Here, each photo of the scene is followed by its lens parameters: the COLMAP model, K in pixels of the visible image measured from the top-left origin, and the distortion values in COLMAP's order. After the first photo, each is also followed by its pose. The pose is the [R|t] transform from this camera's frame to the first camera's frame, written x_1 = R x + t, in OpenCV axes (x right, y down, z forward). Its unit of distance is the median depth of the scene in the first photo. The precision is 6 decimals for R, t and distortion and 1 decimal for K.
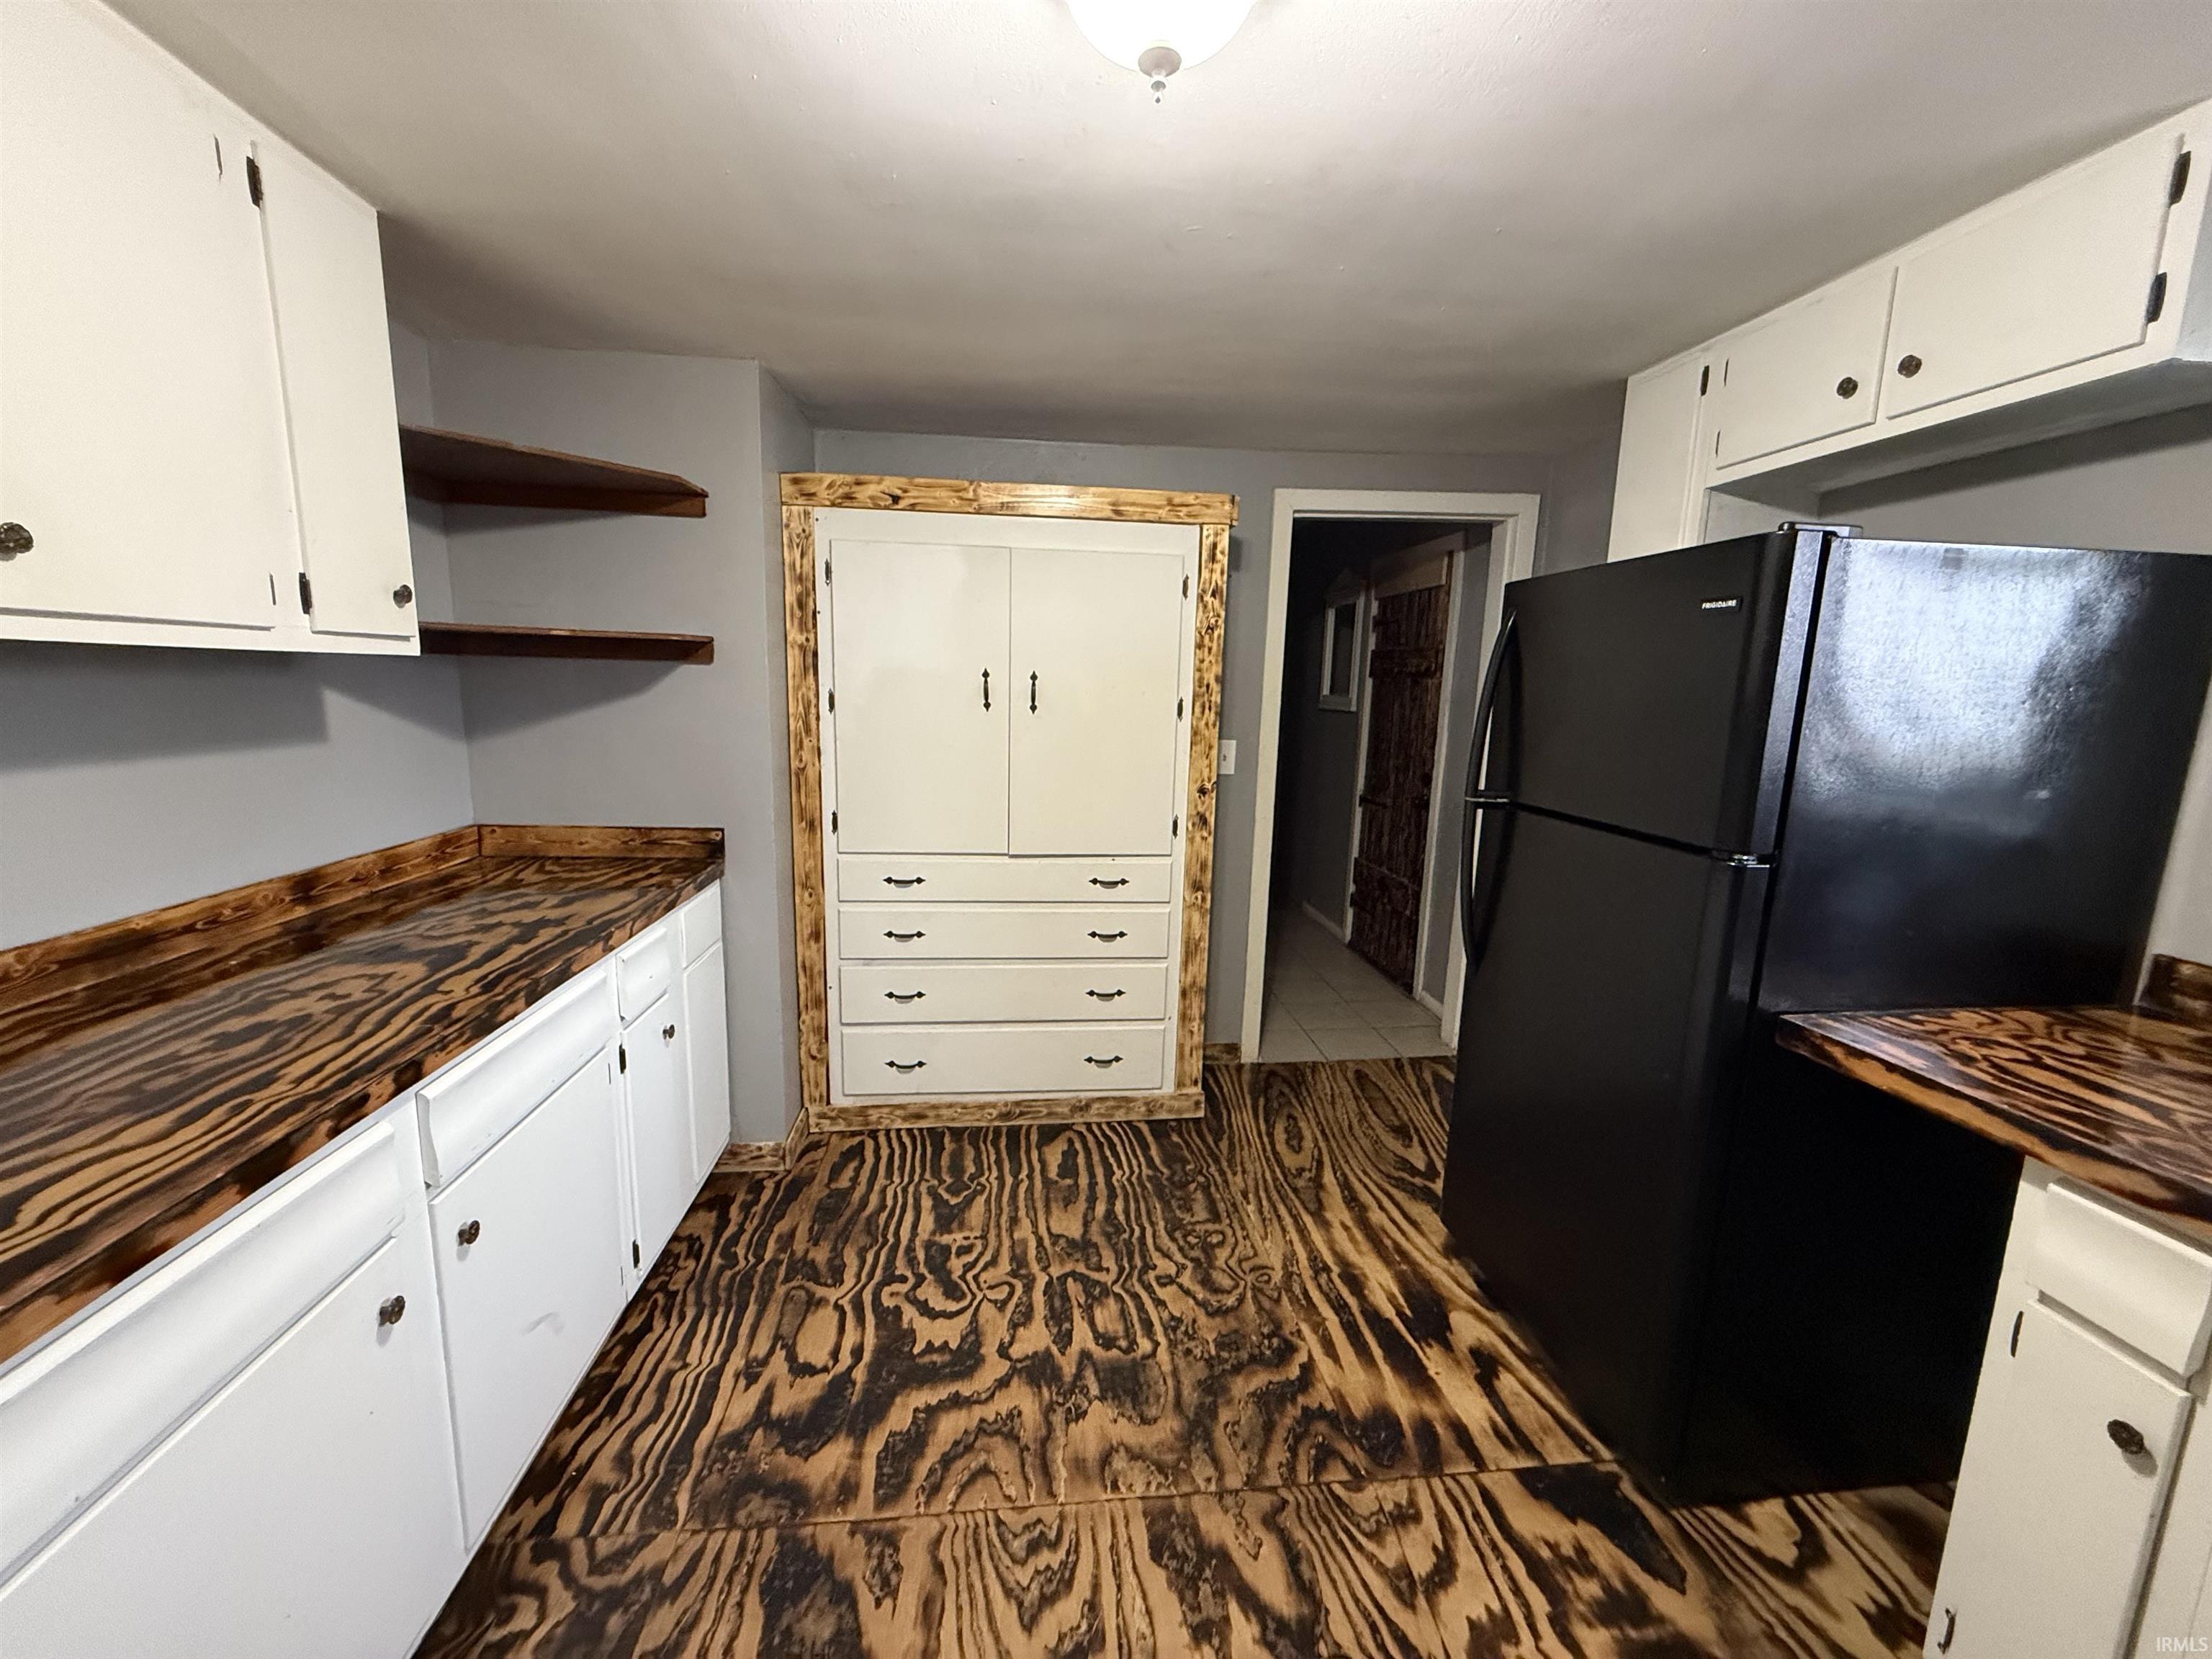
lens RADIAL K [[879.1, 0, 1102.4], [0, 879.1, 830.5], [0, 0, 1]] dist [-0.000397, 0.000256]
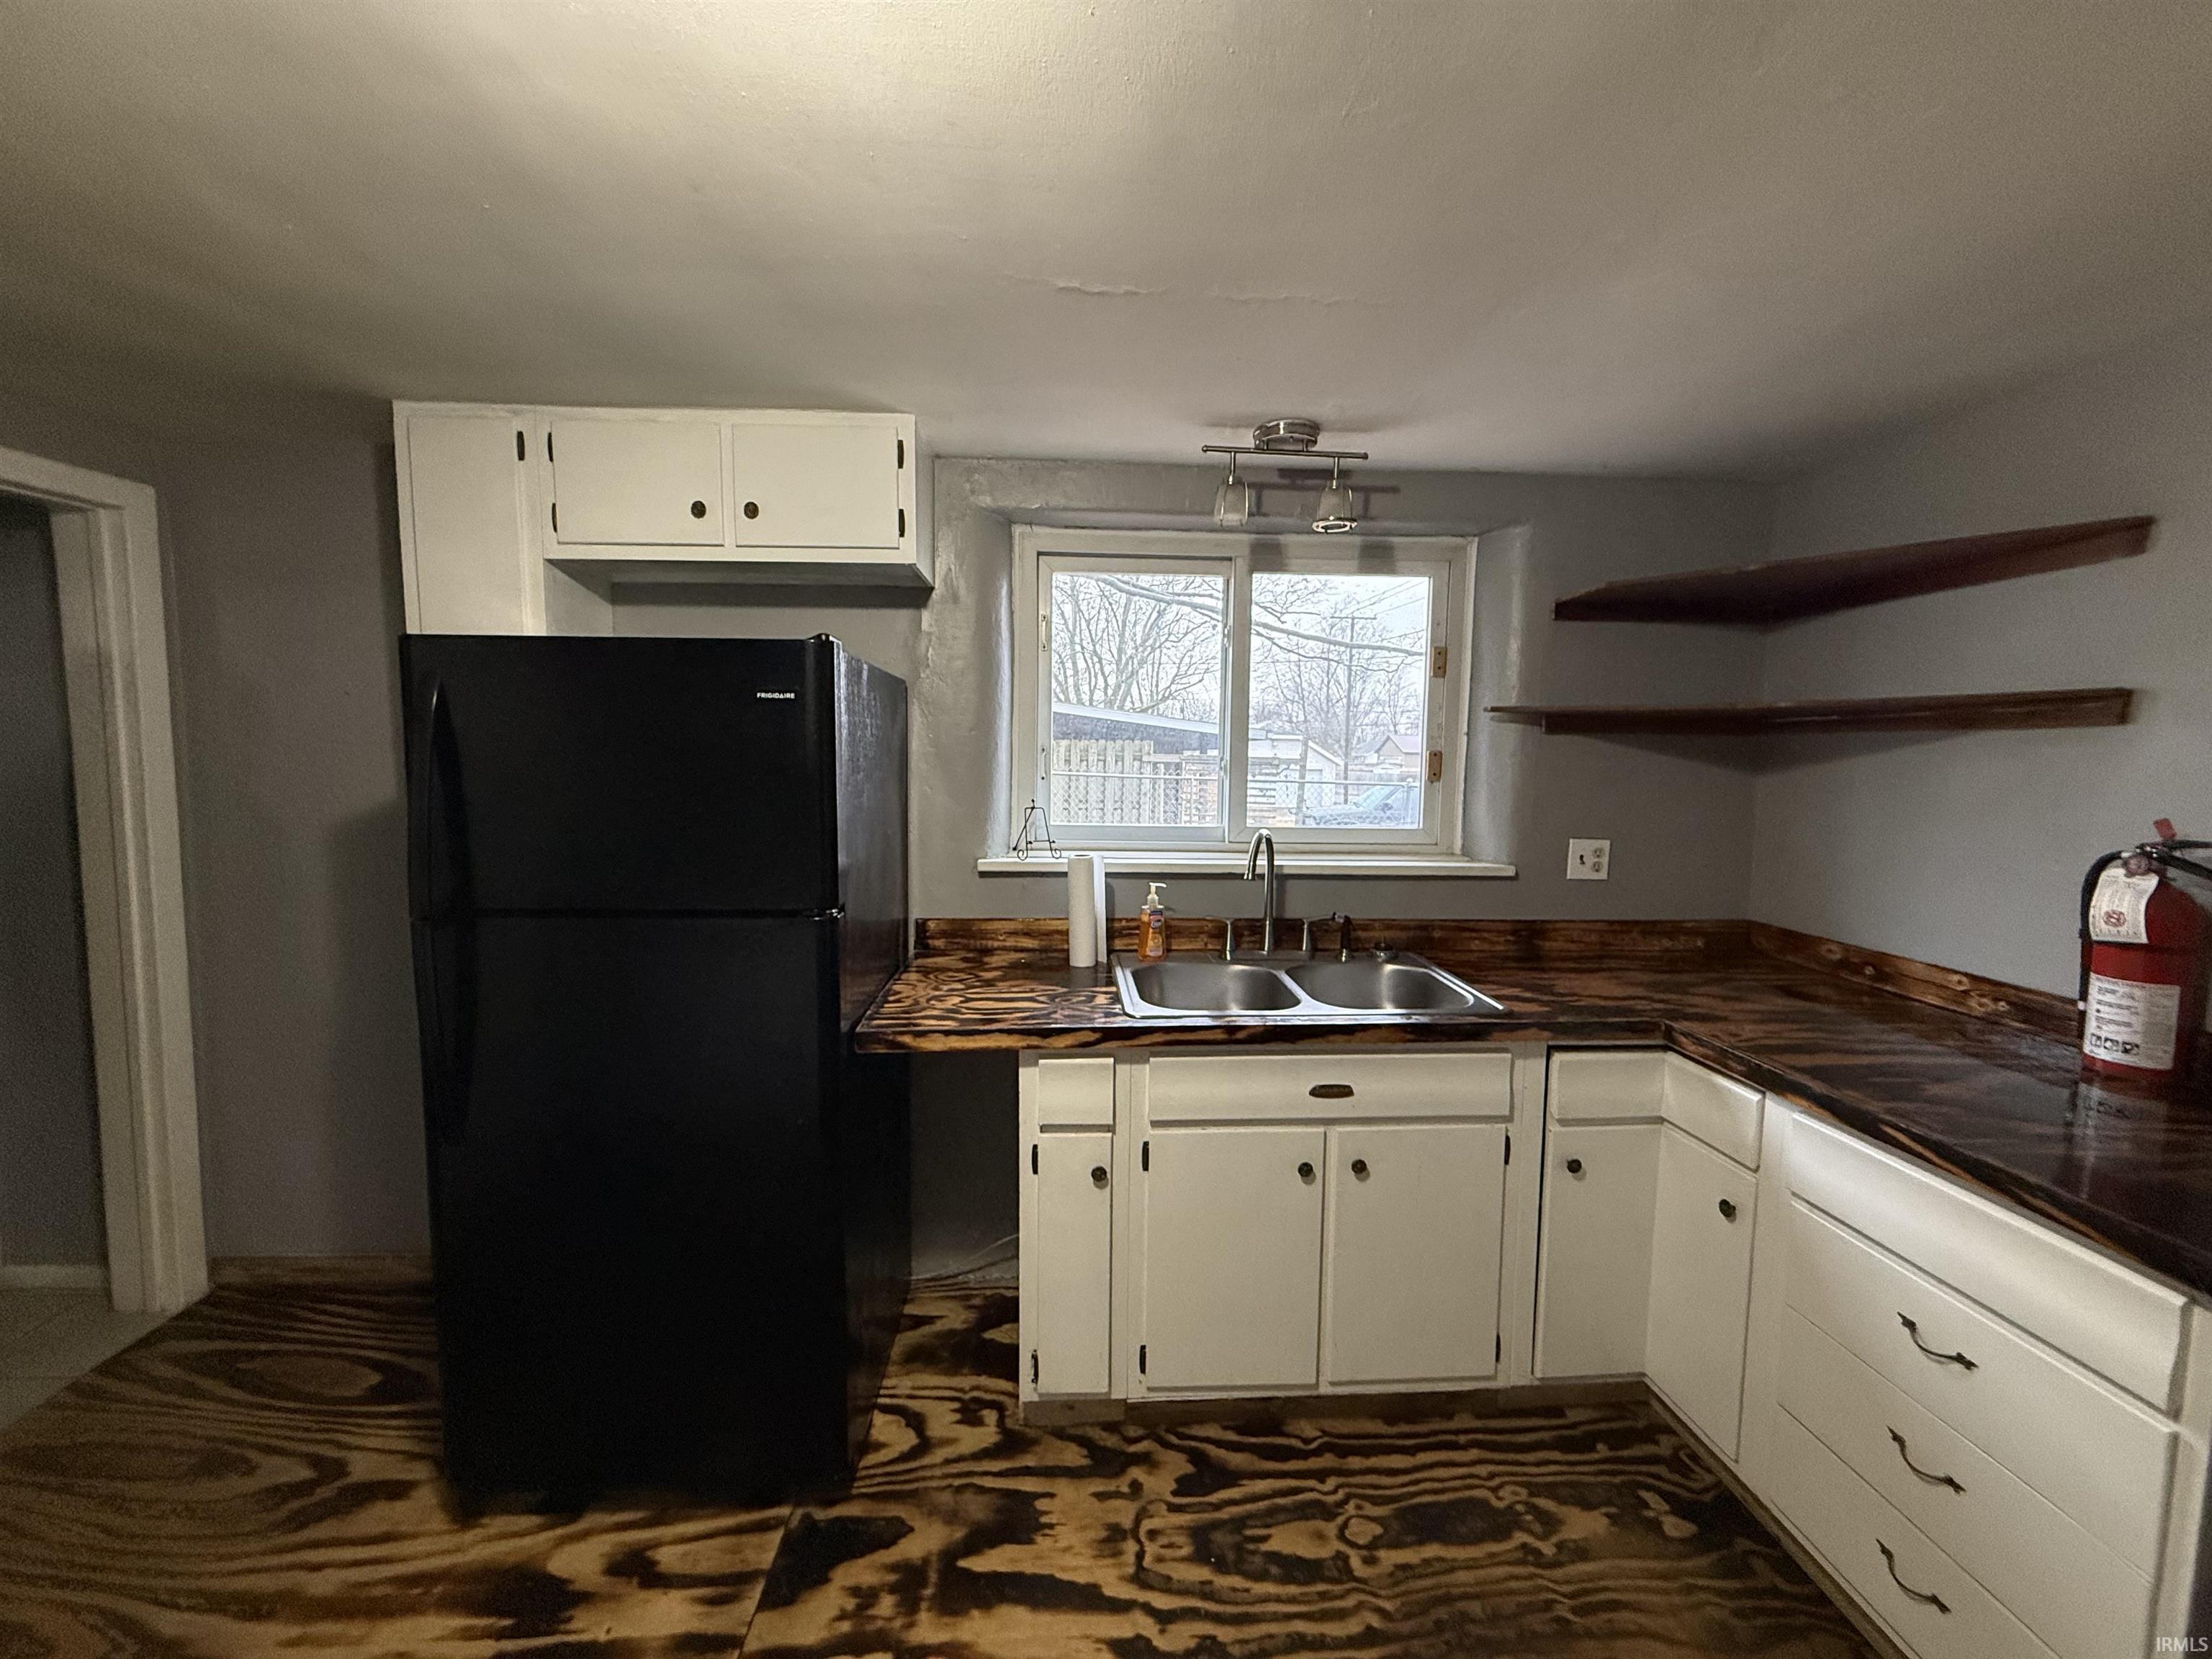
lens RADIAL K [[879.1, 0, 1102.4], [0, 879.1, 830.5], [0, 0, 1]] dist [-0.000397, 0.000256]
pose [[0.067687, -0.107306, 0.991919, -0.349513], [0.159696, 0.982546, 0.095395, -0.112094], [-0.984843, 0.151948, 0.083642, 0.455964]]
